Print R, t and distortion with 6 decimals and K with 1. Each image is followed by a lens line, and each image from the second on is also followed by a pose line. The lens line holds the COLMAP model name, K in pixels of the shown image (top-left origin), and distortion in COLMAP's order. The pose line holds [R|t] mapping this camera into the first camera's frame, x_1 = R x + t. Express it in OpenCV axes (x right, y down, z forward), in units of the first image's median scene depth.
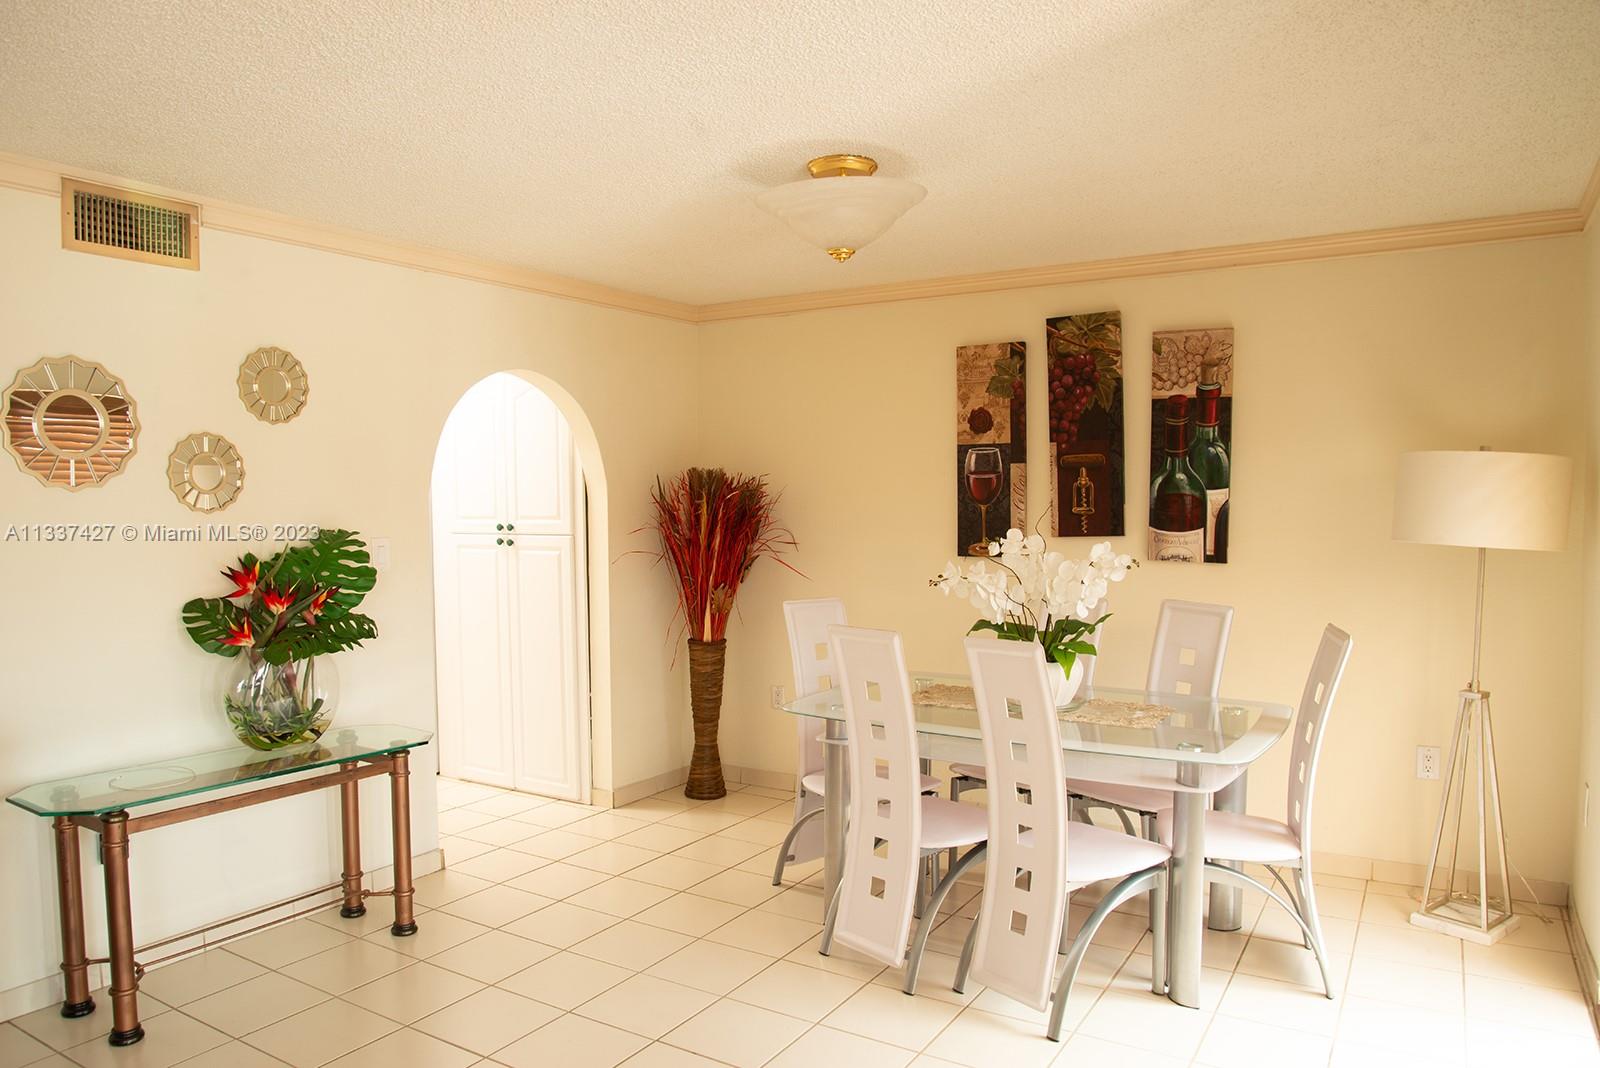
lens RADIAL K [[1114.4, 0, 797.2], [0, 1114.4, 535.1], [0, 0, 1]] dist [-0.078299, 0.033414]
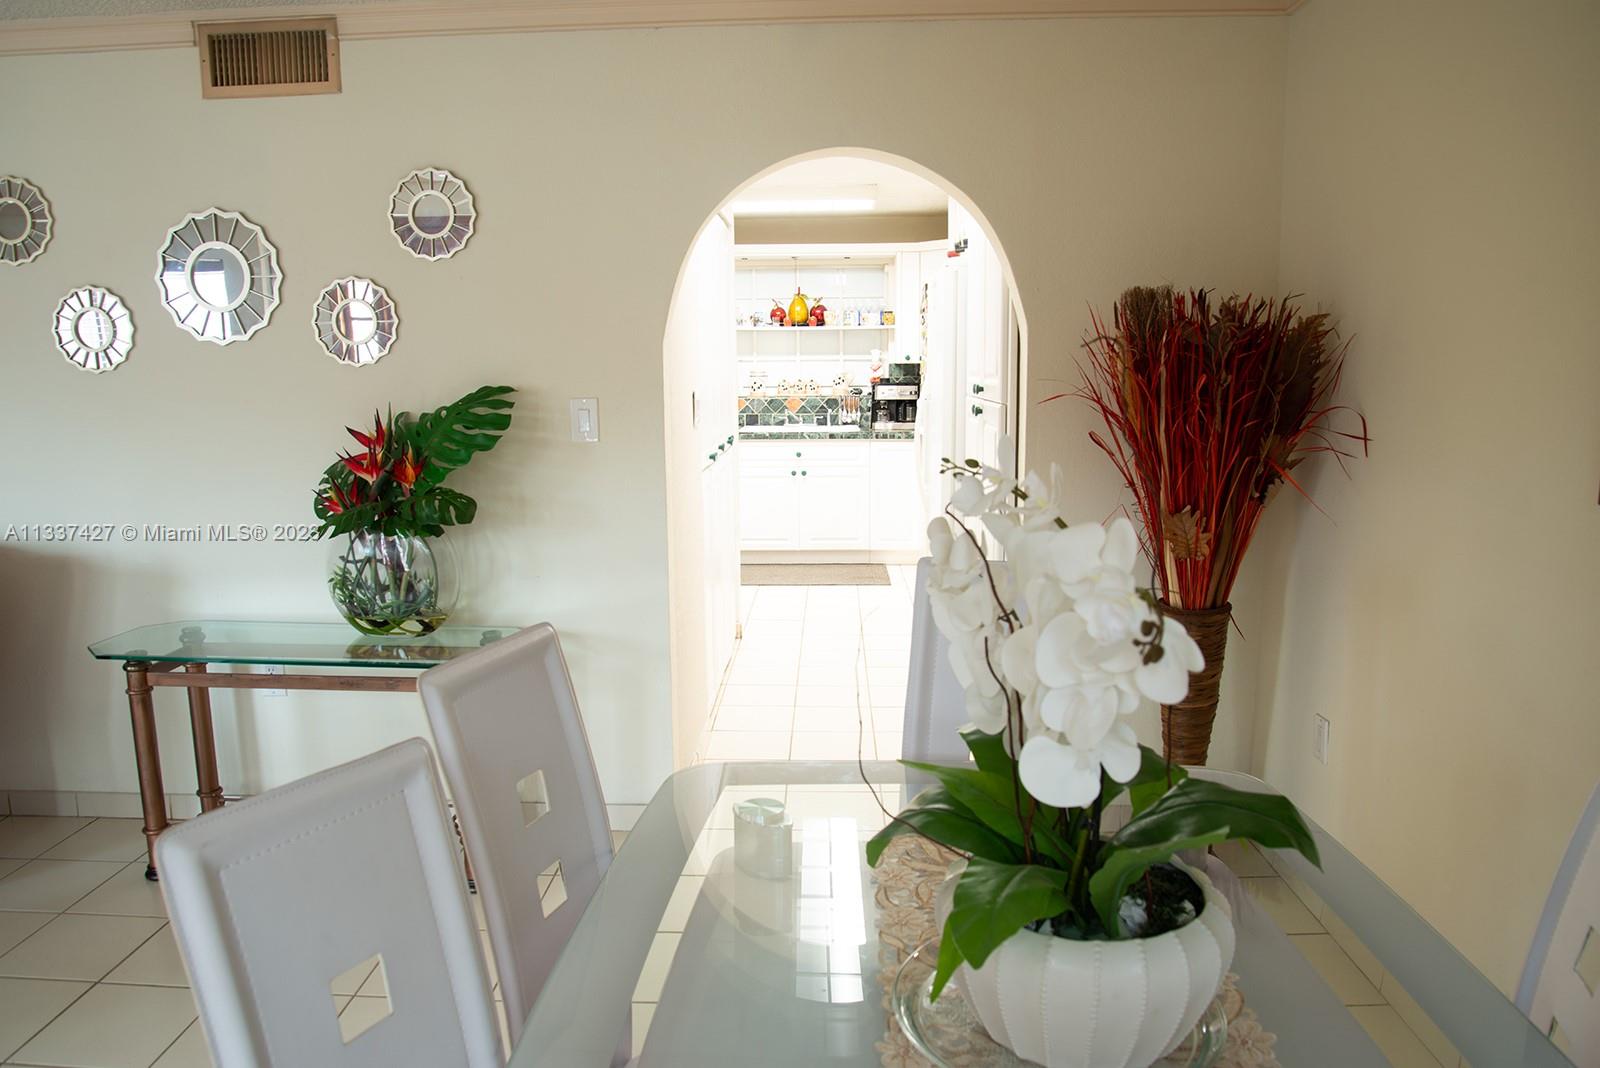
lens RADIAL K [[1114.4, 0, 799.2], [0, 1114.4, 538.9], [0, 0, 1]] dist [-0.078299, 0.033414]
pose [[0.488473, 0.139494, -0.861357, 0.450943], [-0.022774, 0.988841, 0.147224, -0.021446], [0.872282, -0.052299, 0.486199, 0.871601]]
